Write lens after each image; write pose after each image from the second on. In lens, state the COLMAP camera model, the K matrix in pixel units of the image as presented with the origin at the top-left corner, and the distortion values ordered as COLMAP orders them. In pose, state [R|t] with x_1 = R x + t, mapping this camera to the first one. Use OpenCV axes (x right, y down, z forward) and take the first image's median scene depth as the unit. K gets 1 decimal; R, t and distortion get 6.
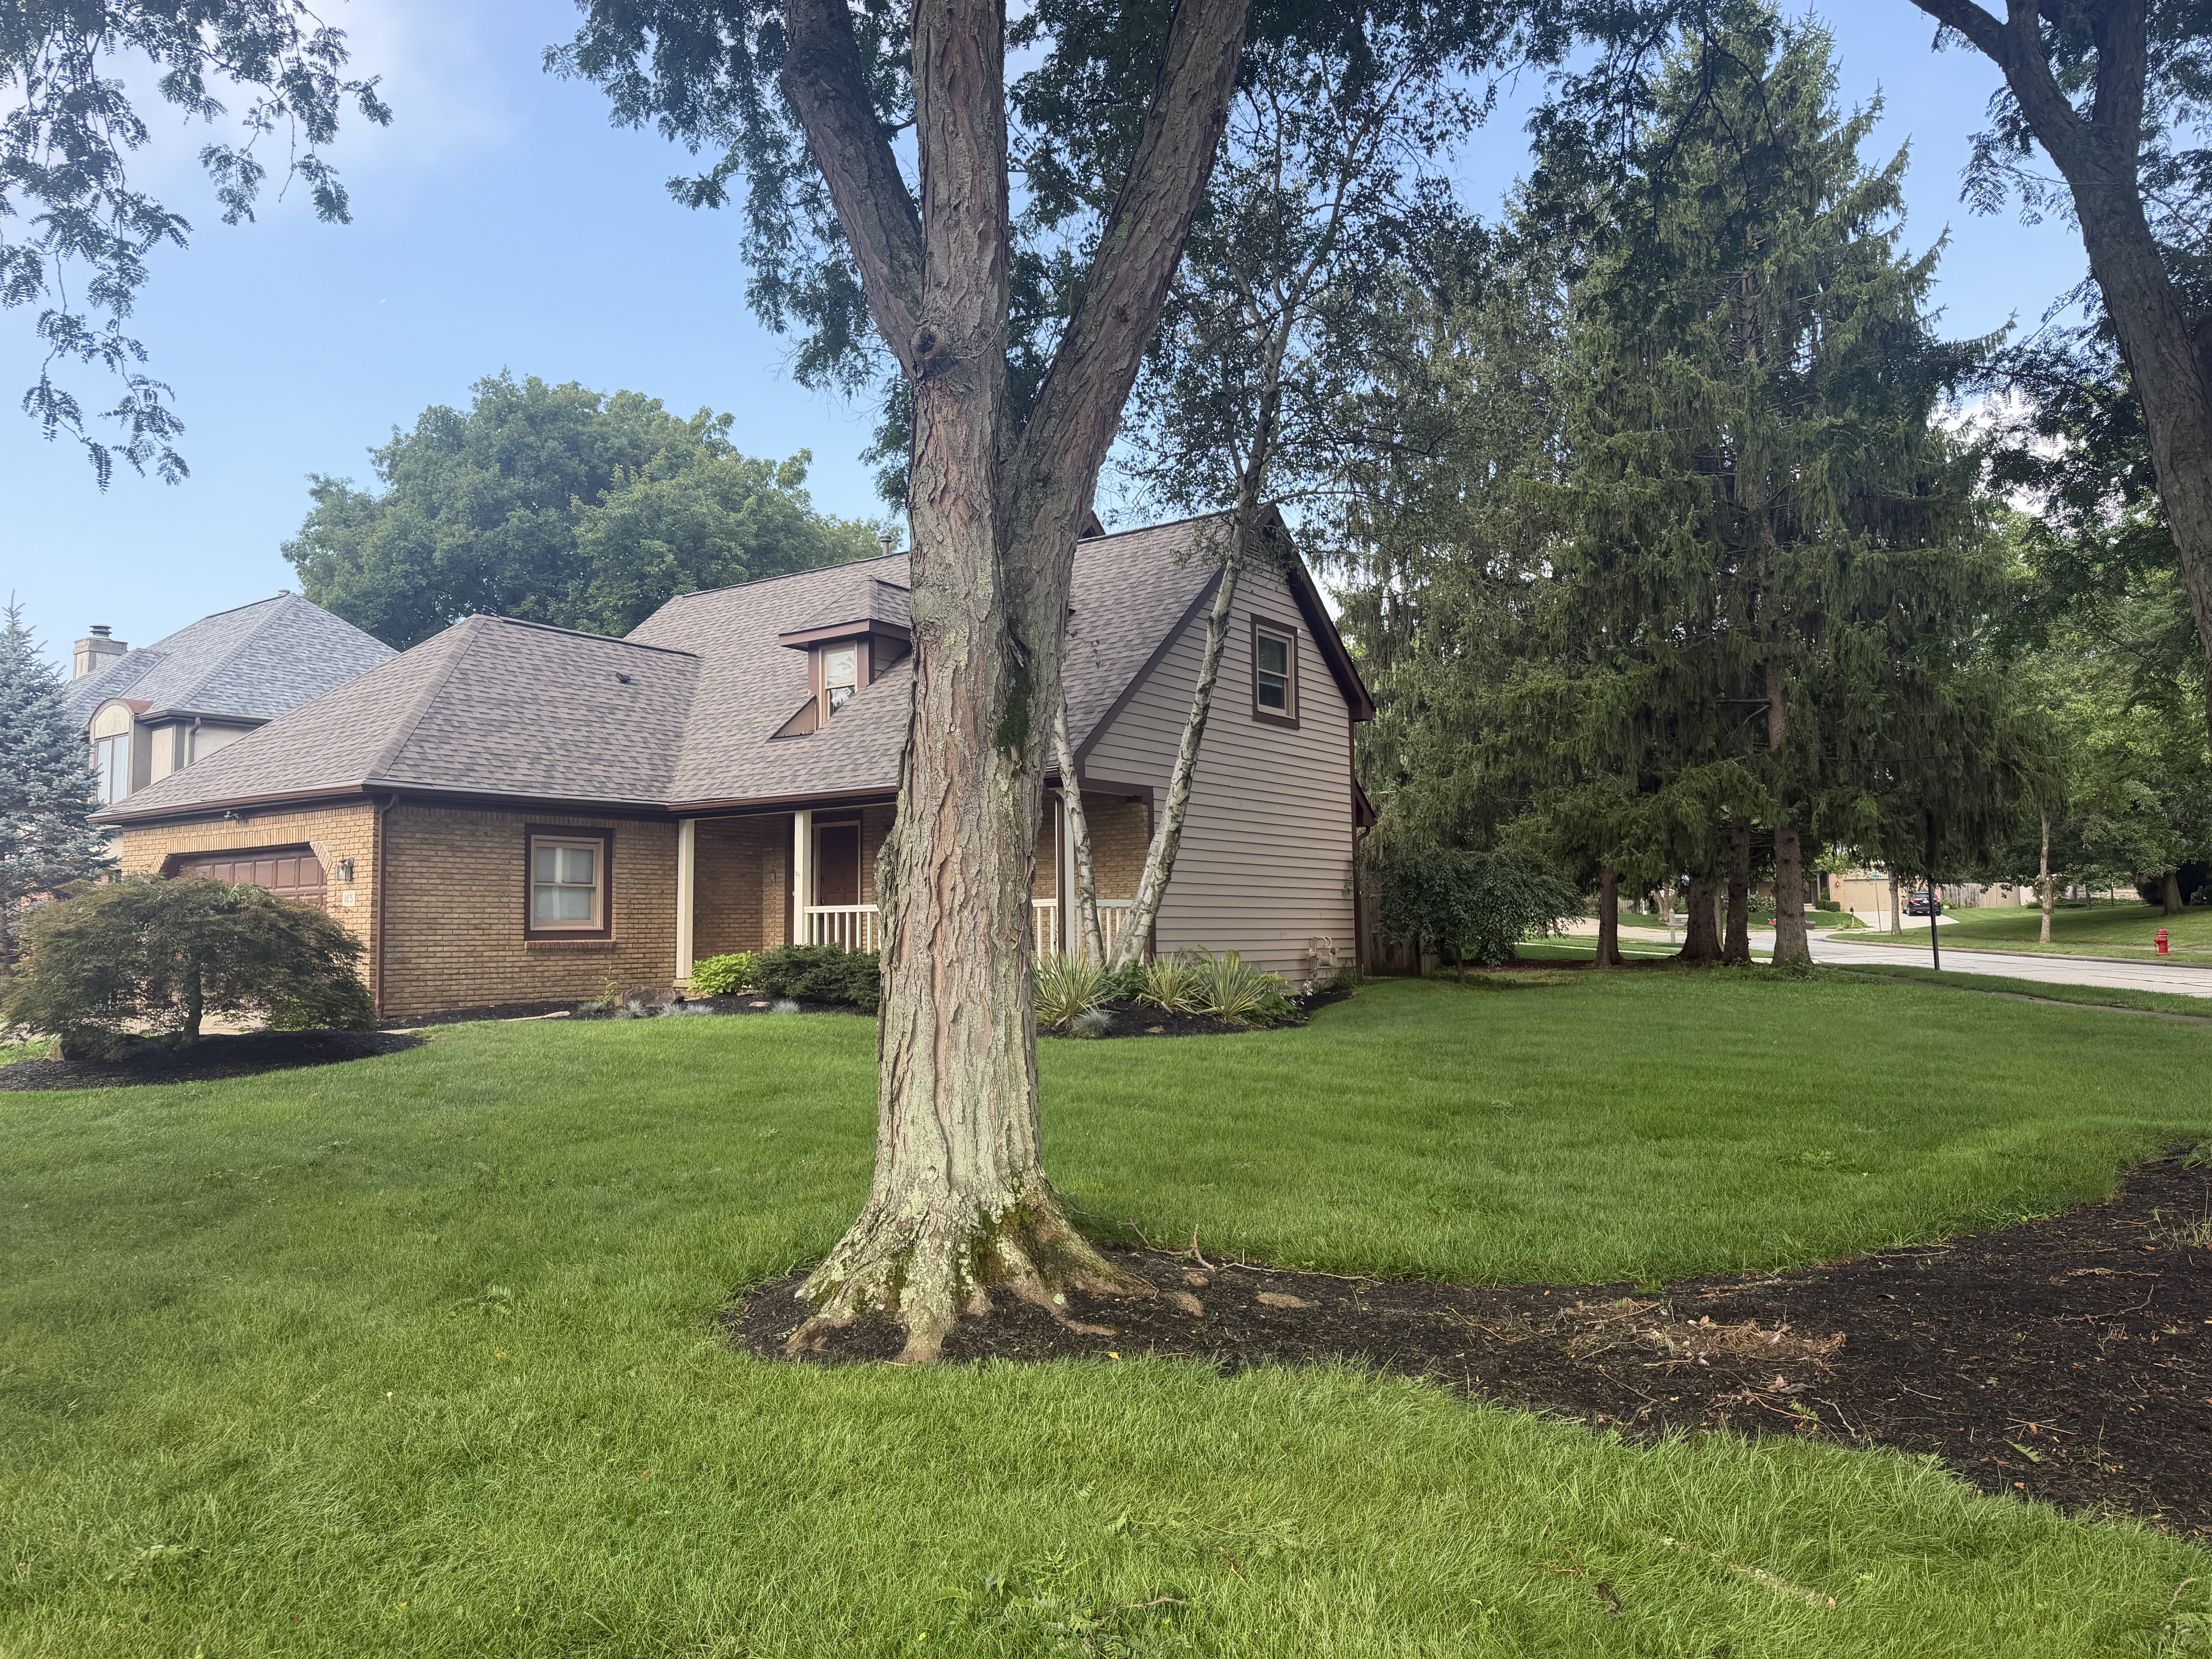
lens RADIAL K [[1508.3, 0, 1105.8], [0, 1508.3, 759.2], [0, 0, 1]] dist [0.215236, -0.330858]
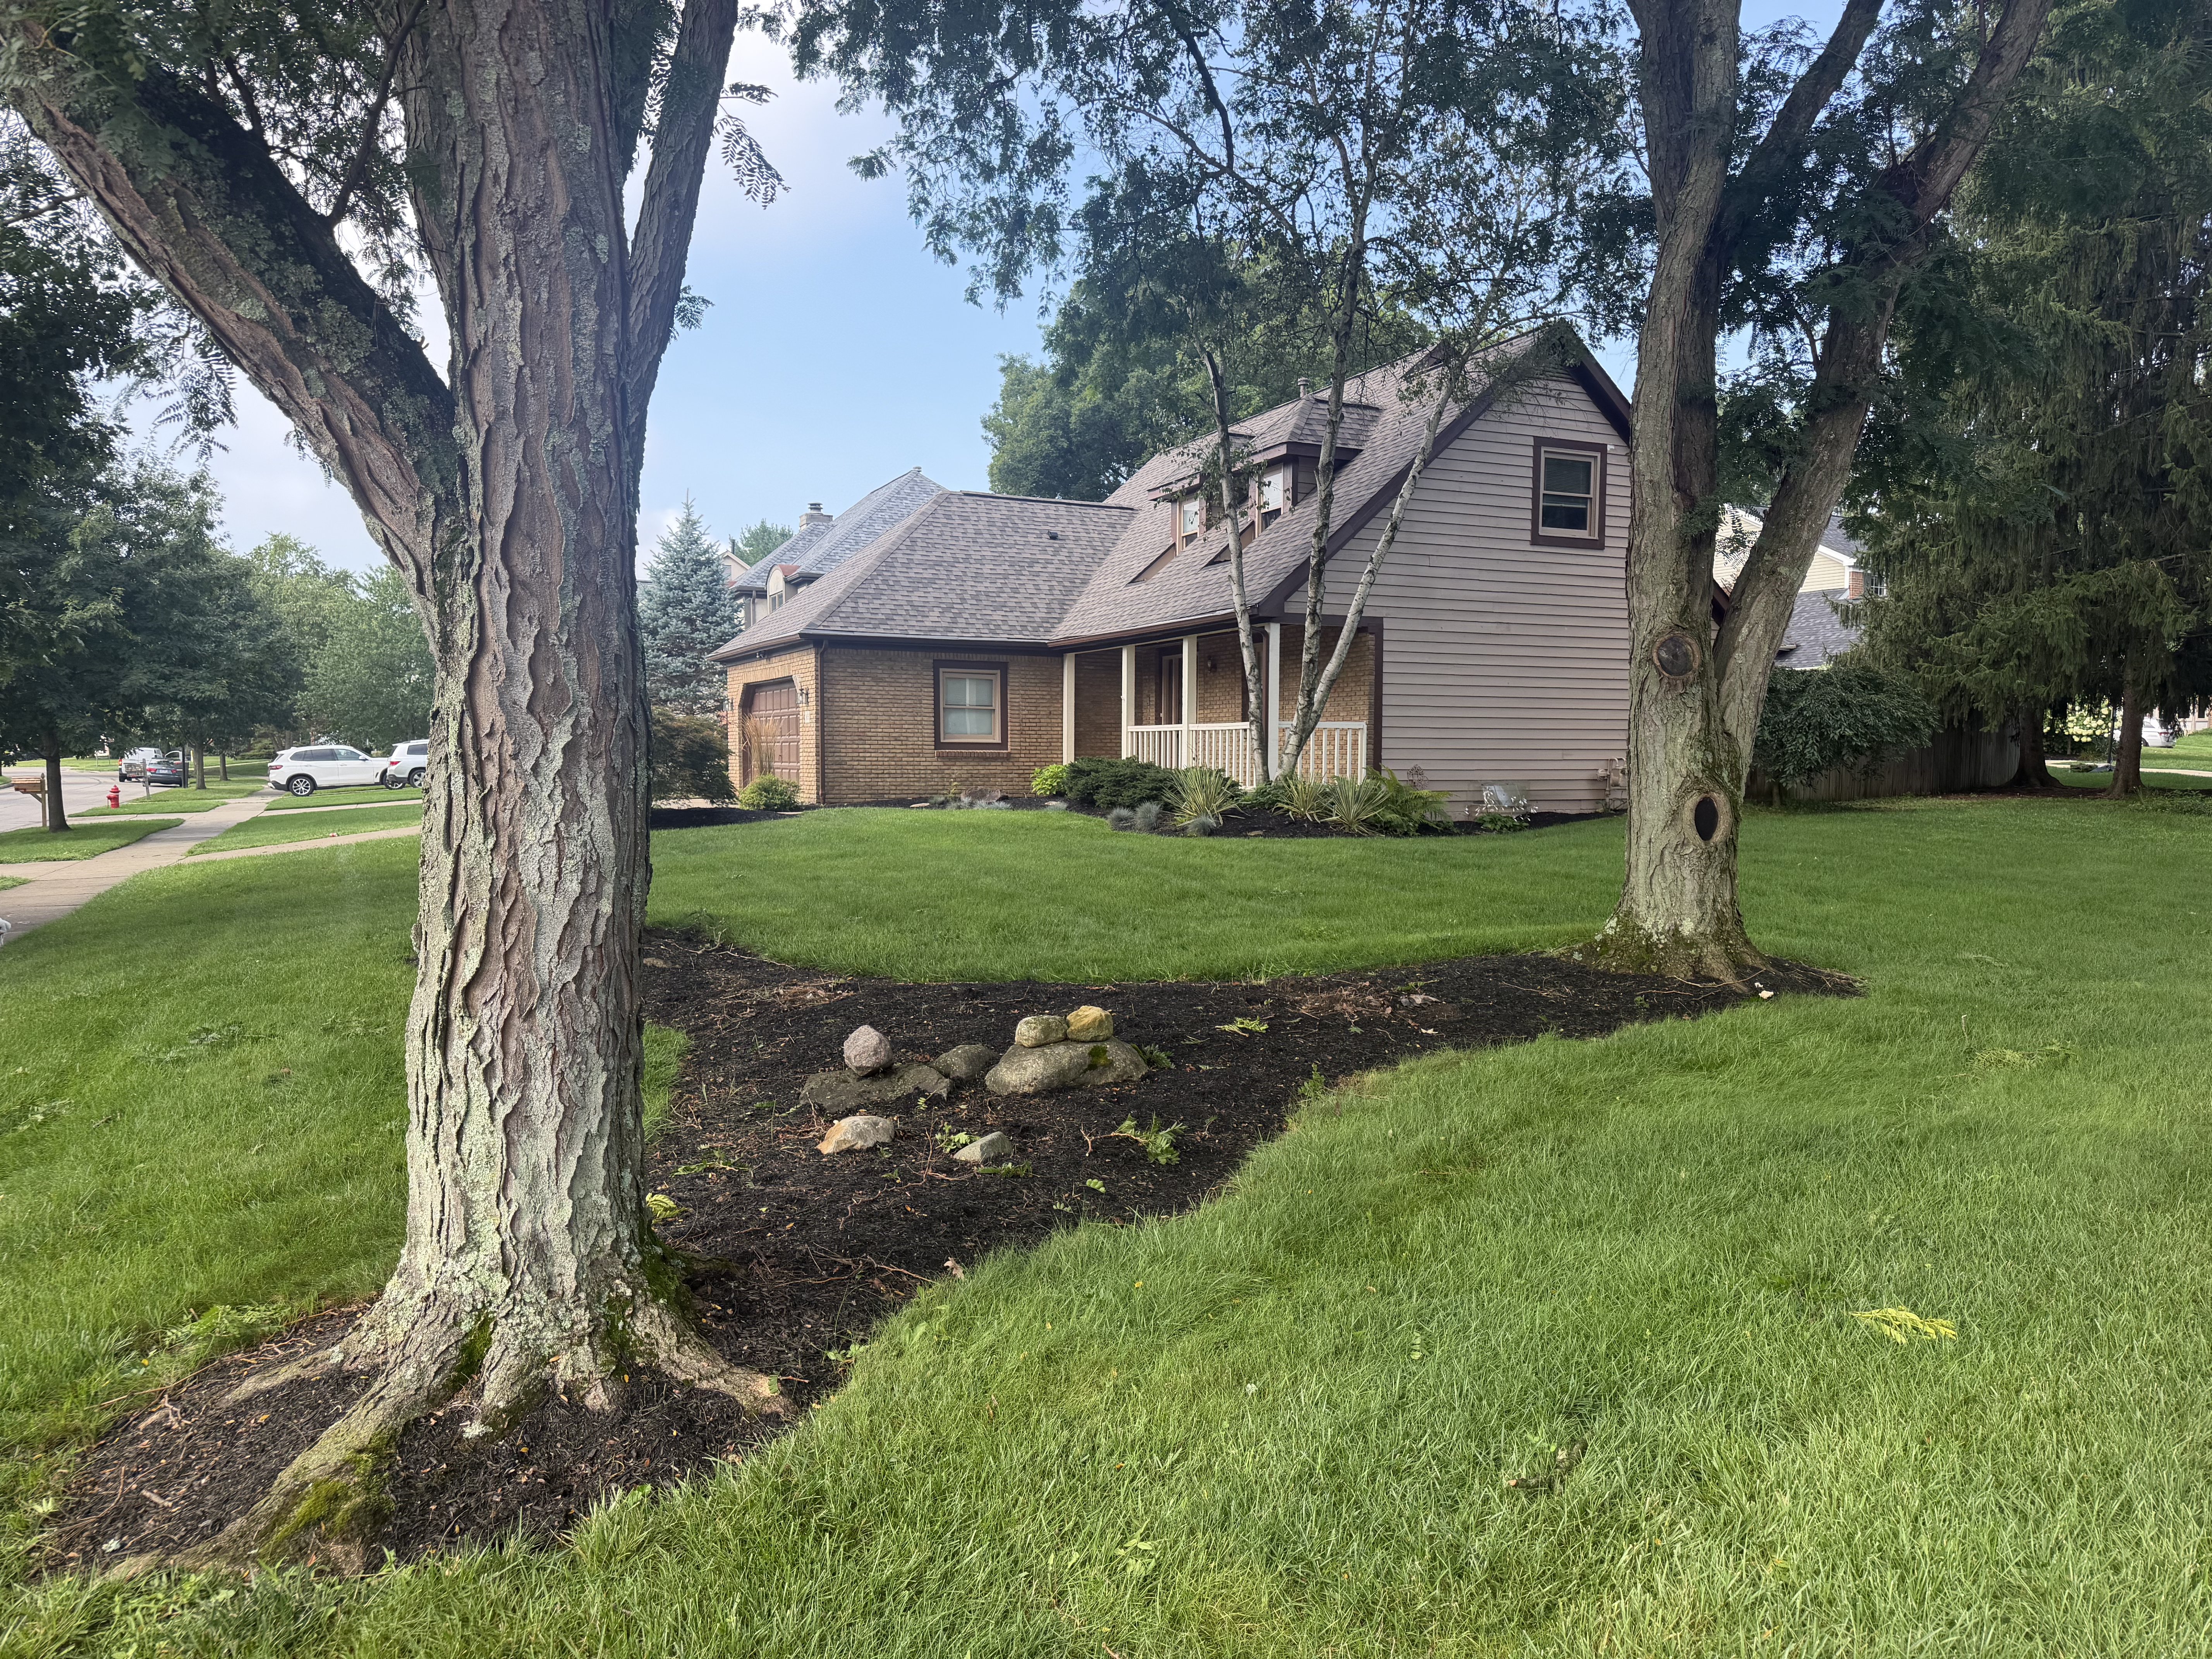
lens RADIAL K [[1508.3, 0, 1105.8], [0, 1508.3, 759.2], [0, 0, 1]] dist [0.215236, -0.330858]
pose [[0.890766, 0.011844, -0.454308, 0.309352], [0.042413, 0.993131, 0.109051, -0.007181], [0.452479, -0.116407, 0.884145, -0.057642]]
